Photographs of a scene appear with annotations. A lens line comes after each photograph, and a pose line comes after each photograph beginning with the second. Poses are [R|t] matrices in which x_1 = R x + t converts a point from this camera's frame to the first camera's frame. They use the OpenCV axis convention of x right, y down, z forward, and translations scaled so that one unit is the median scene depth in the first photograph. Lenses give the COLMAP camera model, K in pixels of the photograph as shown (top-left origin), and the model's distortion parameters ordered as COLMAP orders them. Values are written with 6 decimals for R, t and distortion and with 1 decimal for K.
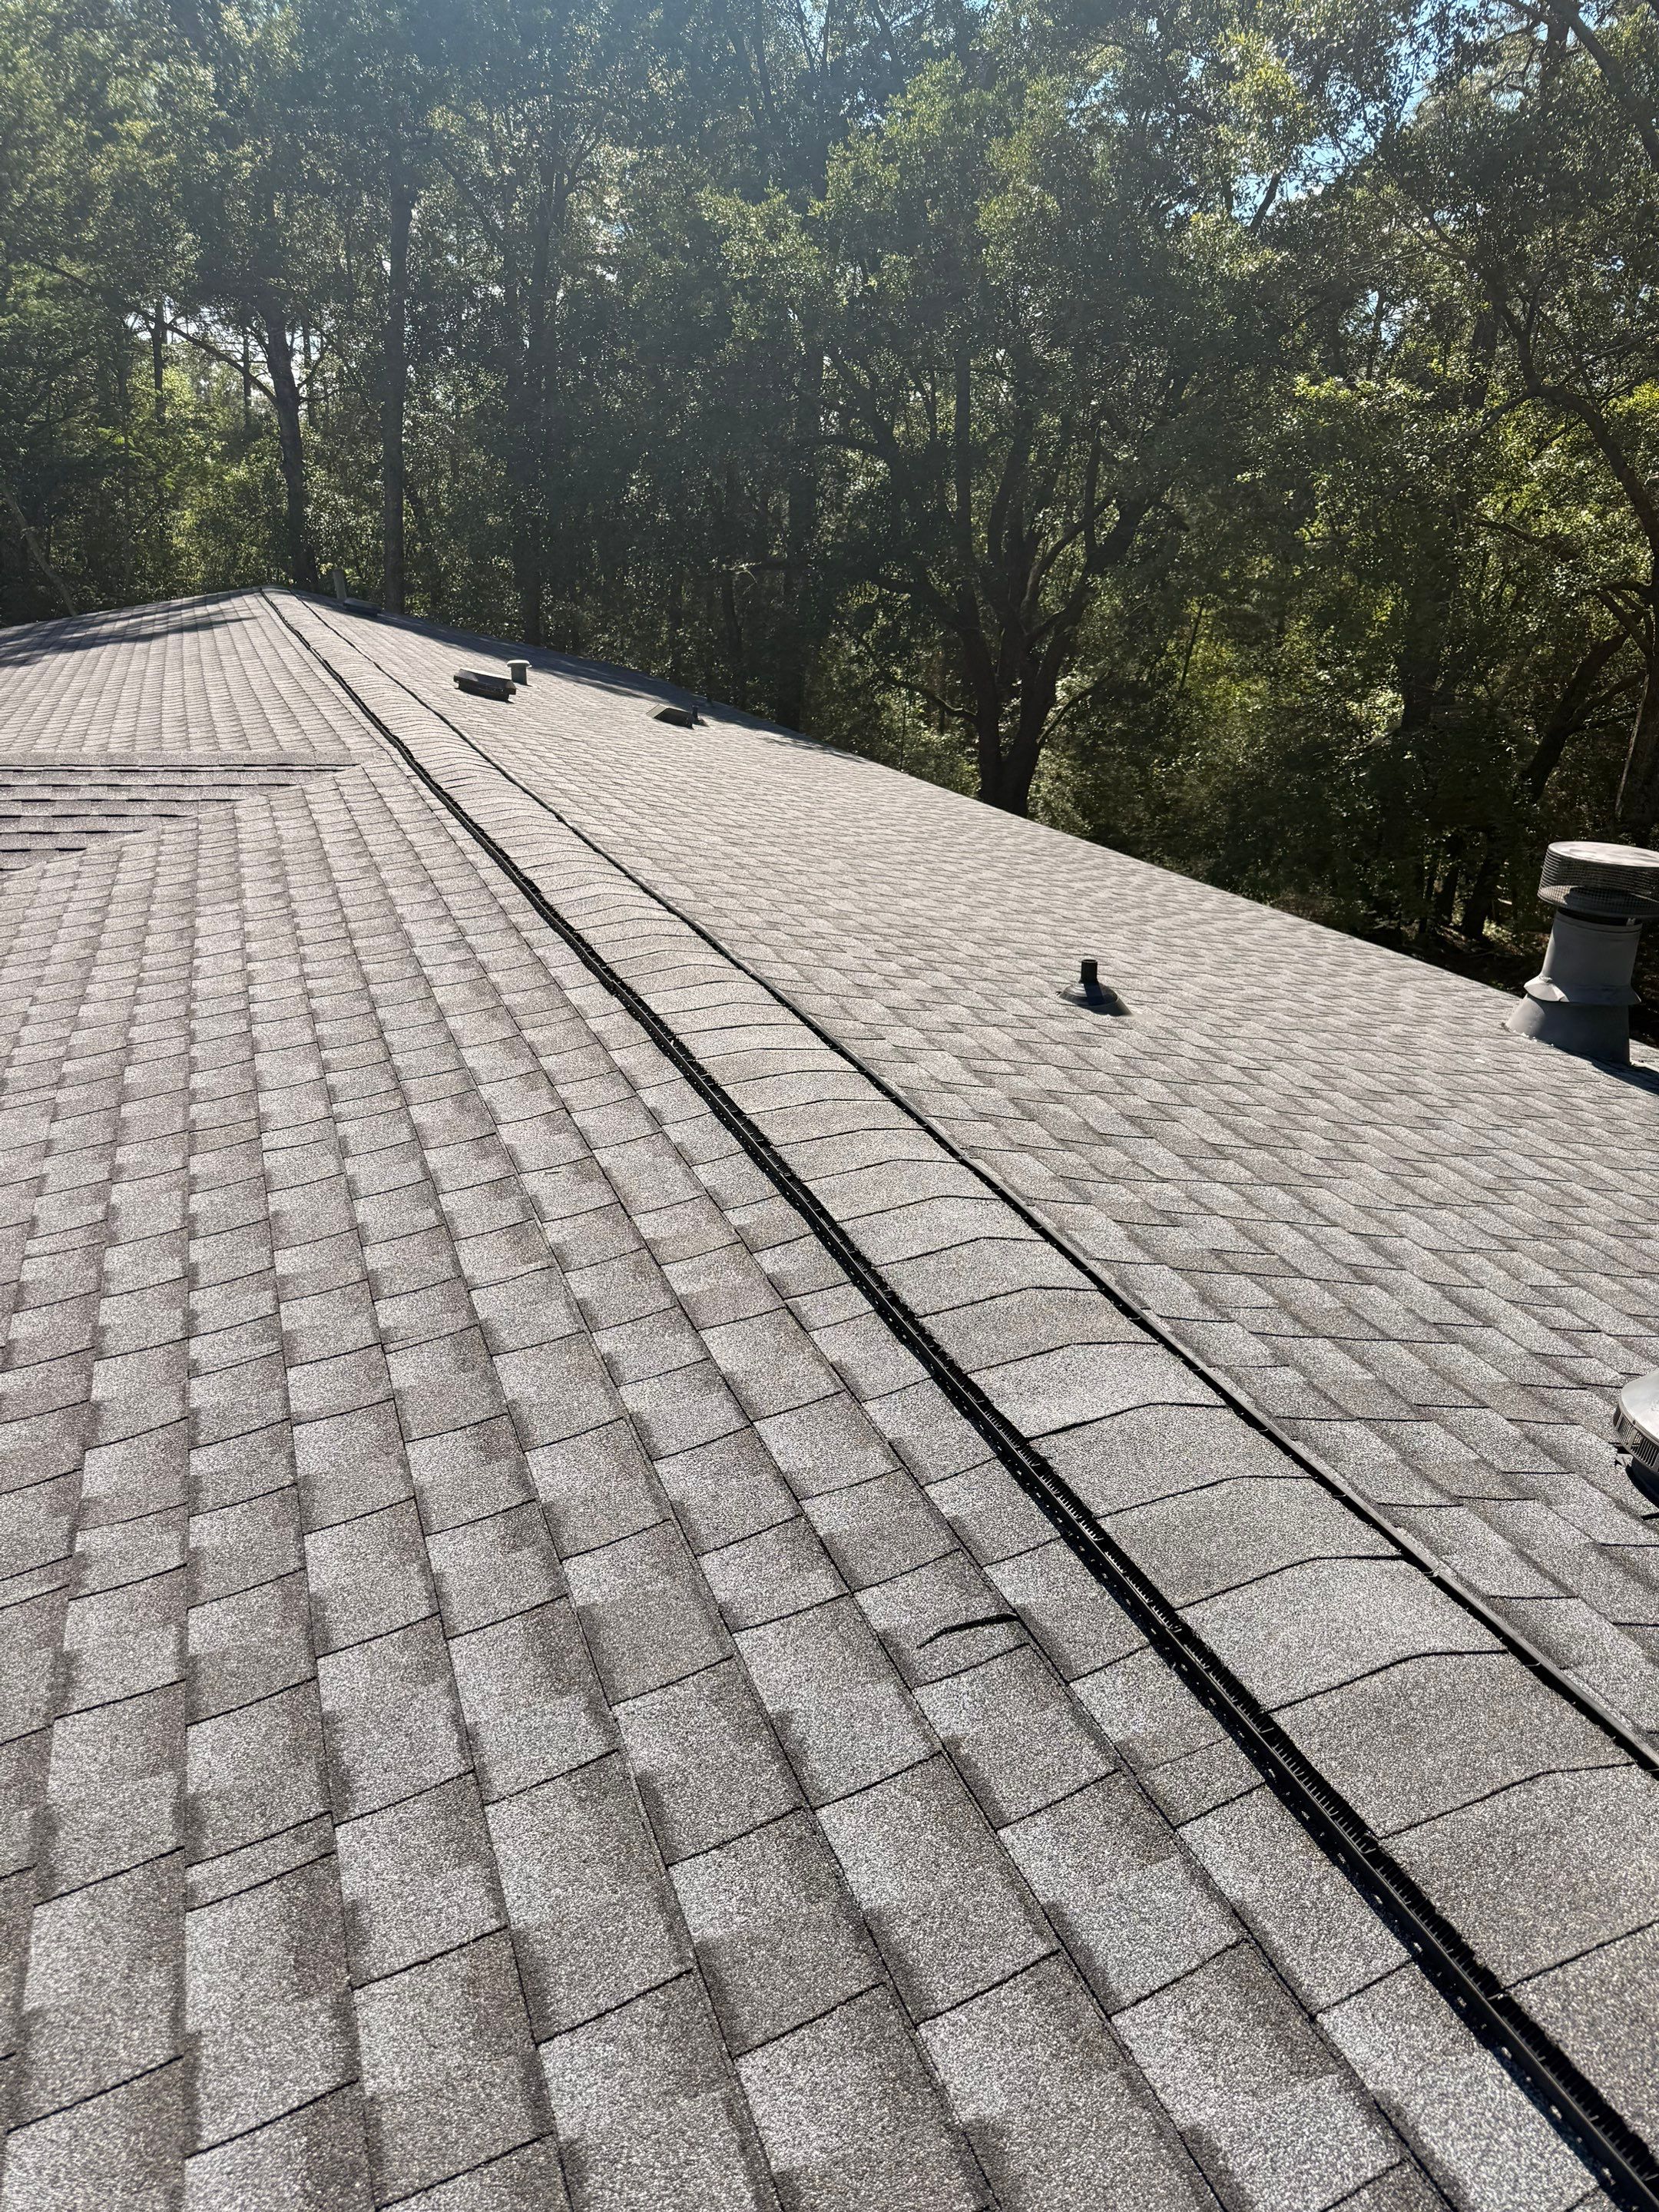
lens RADIAL K [[1570.4, 0, 826.8], [0, 1570.4, 1089.3], [0, 0, 1]] dist [0.042362, -0.049675]
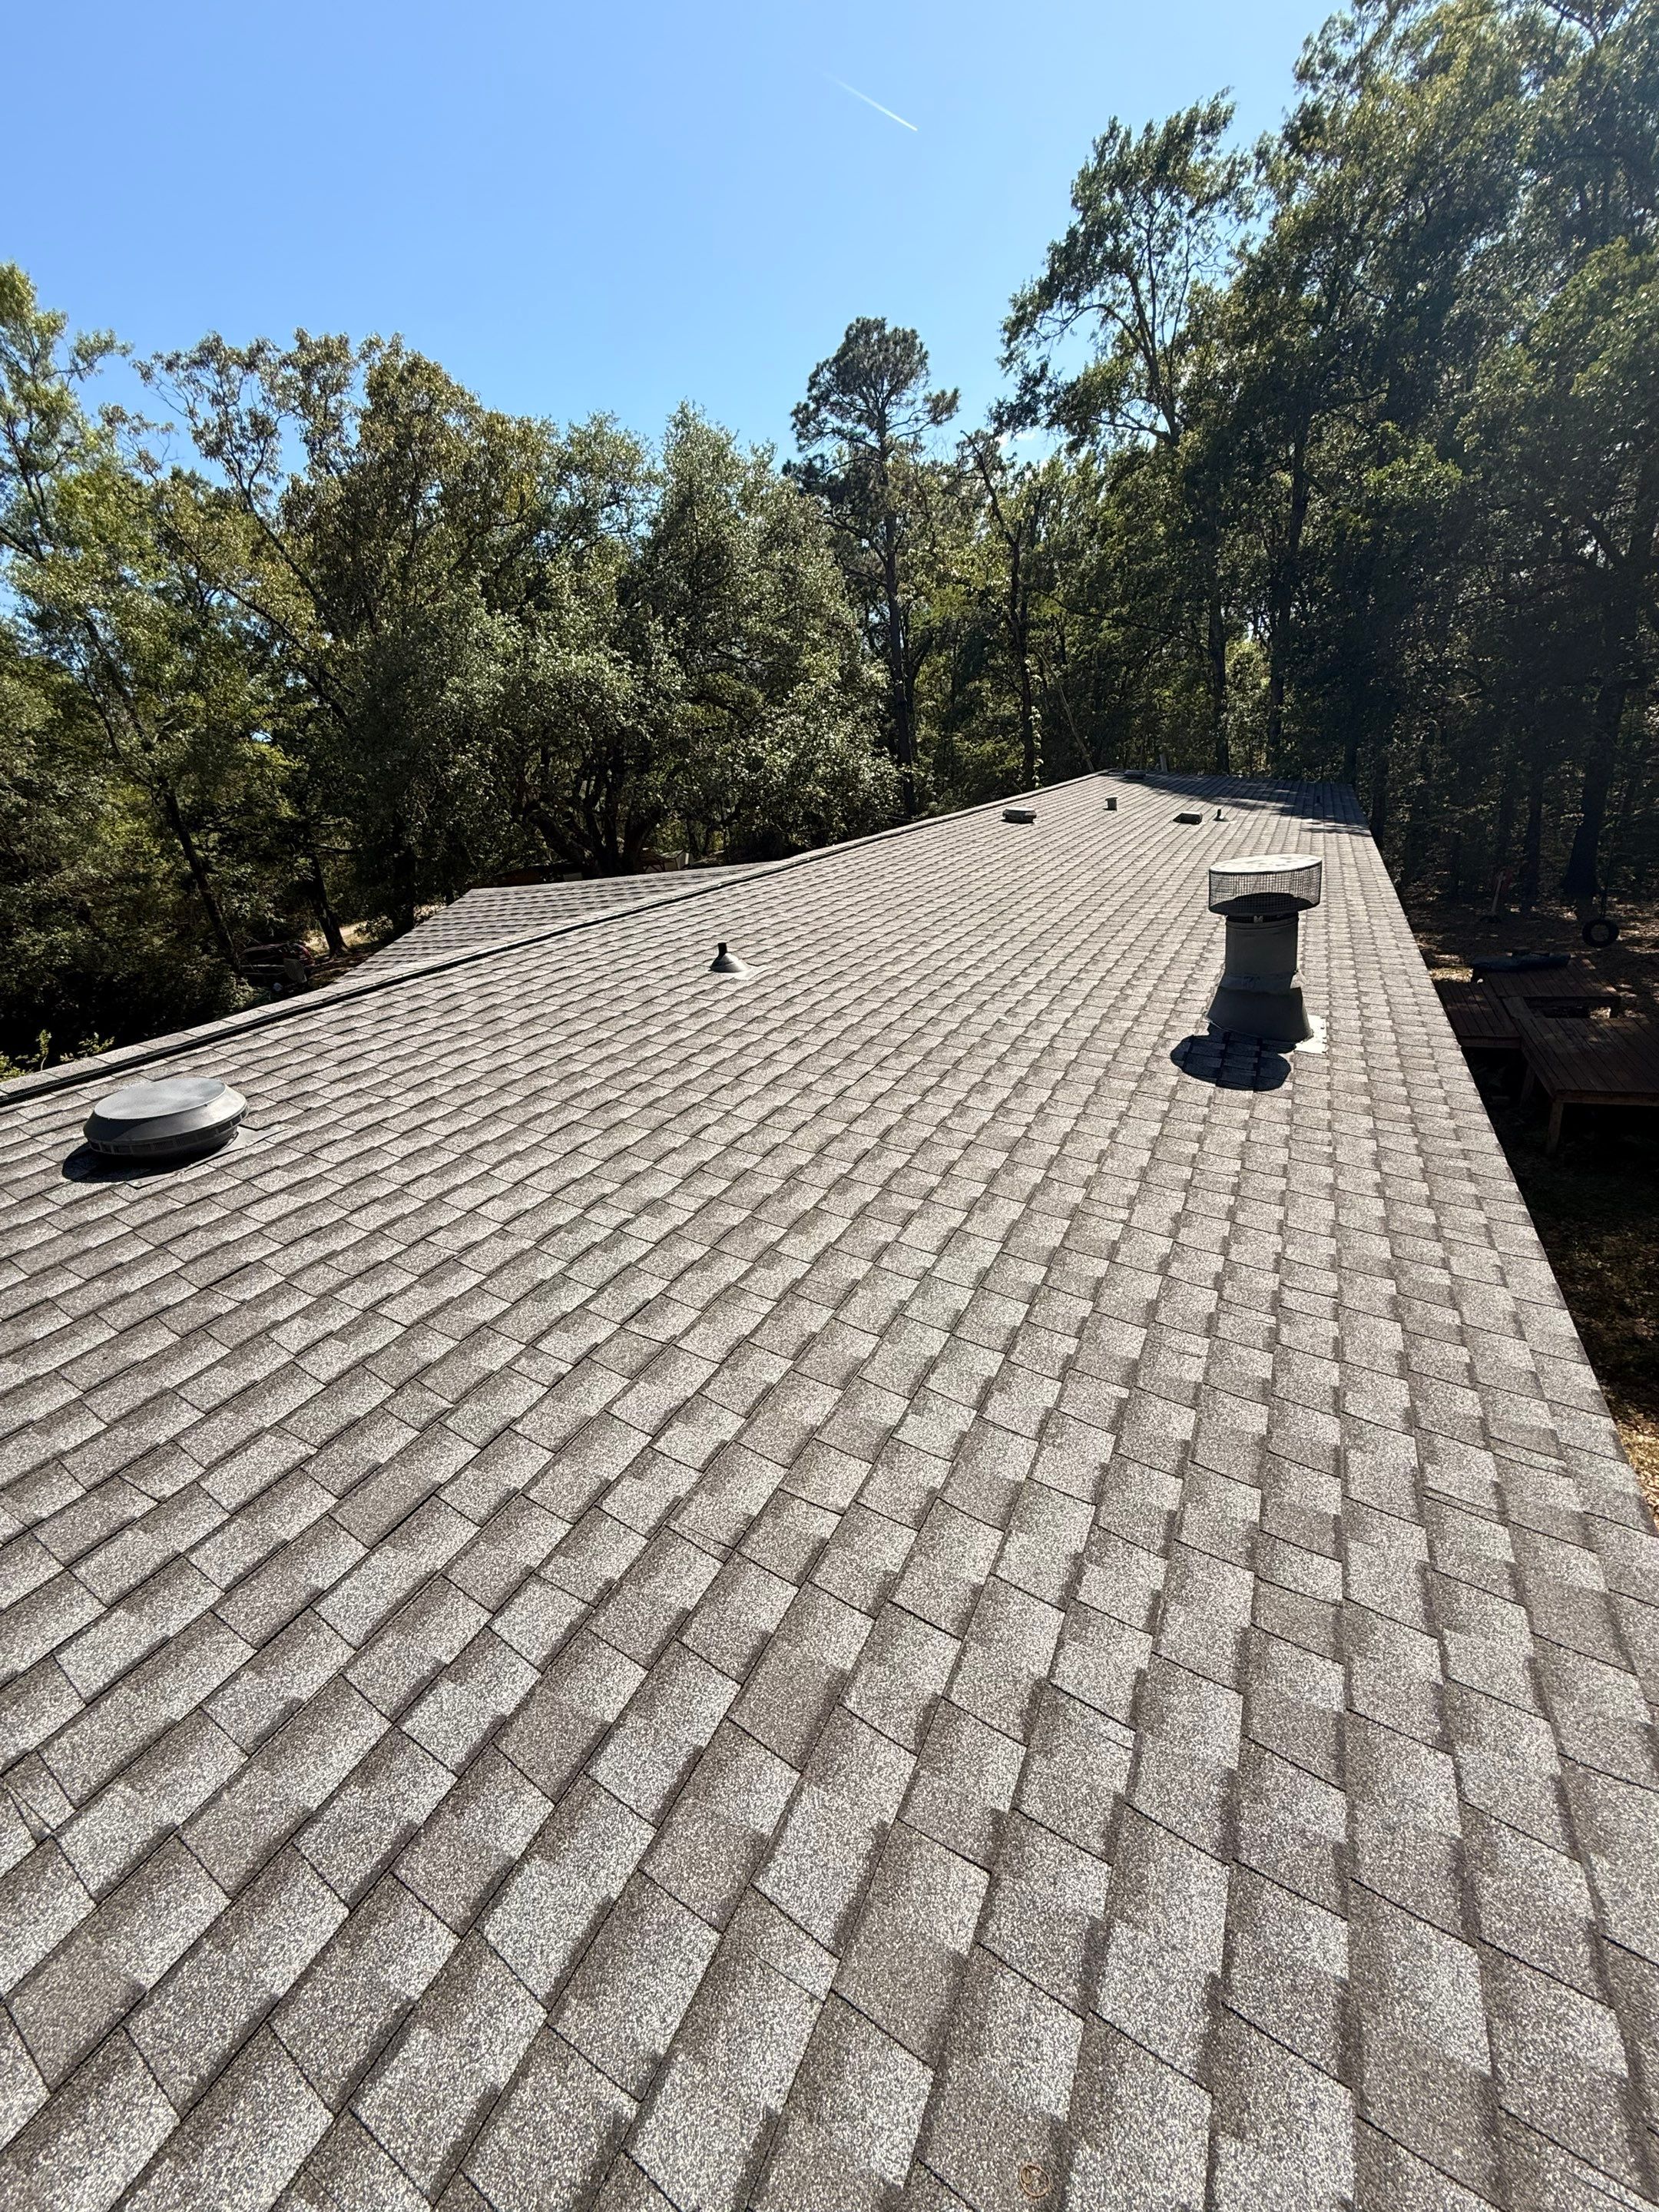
lens RADIAL K [[885.4, 0, 826.2], [0, 885.4, 1099.1], [0, 0, 1]] dist [-0.000450, -0.000081]
pose [[0.649931, 0.121955, -0.750144, 0.734198], [-0.088806, 0.992466, 0.084408, 0.001339], [0.754787, 0.011758, 0.655865, 0.281696]]
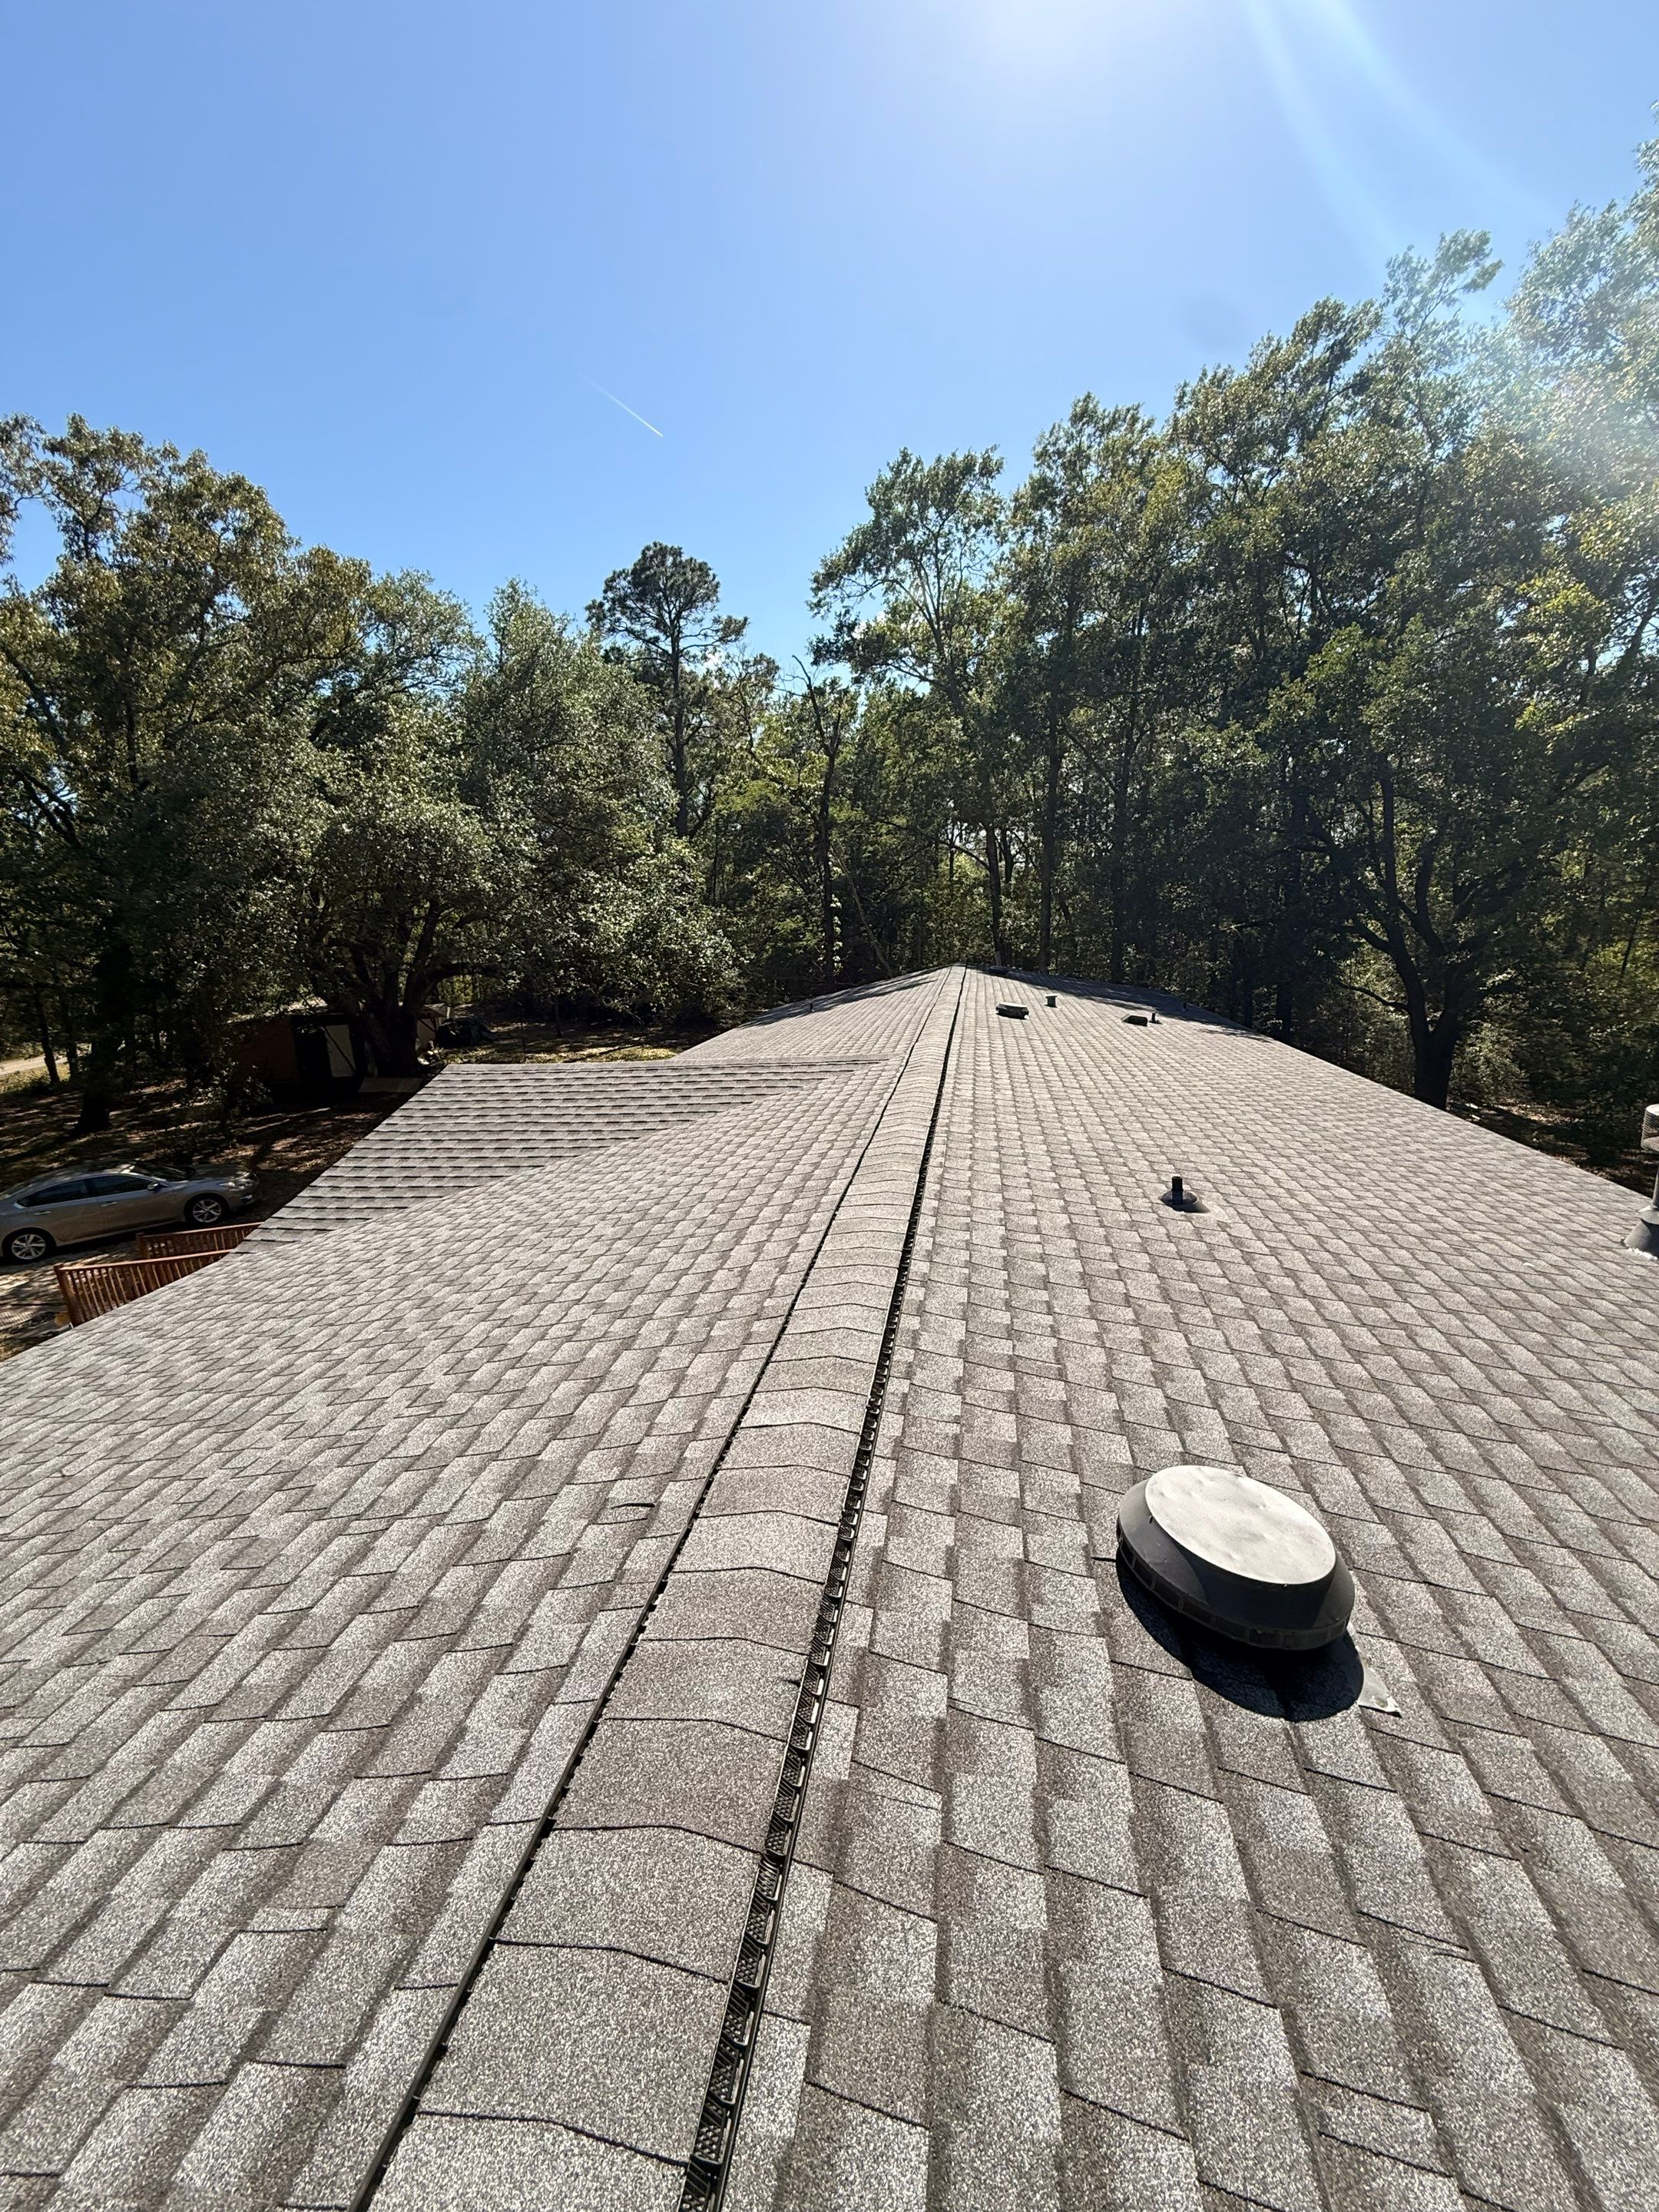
lens RADIAL K [[885.4, 0, 829.9], [0, 885.4, 1100.5], [0, 0, 1]] dist [-0.000450, -0.000081]
pose [[0.857929, 0.004530, -0.513748, 0.229738], [-0.075684, 0.990166, -0.117658, -0.017842], [0.508163, 0.139824, 0.849835, 0.015771]]
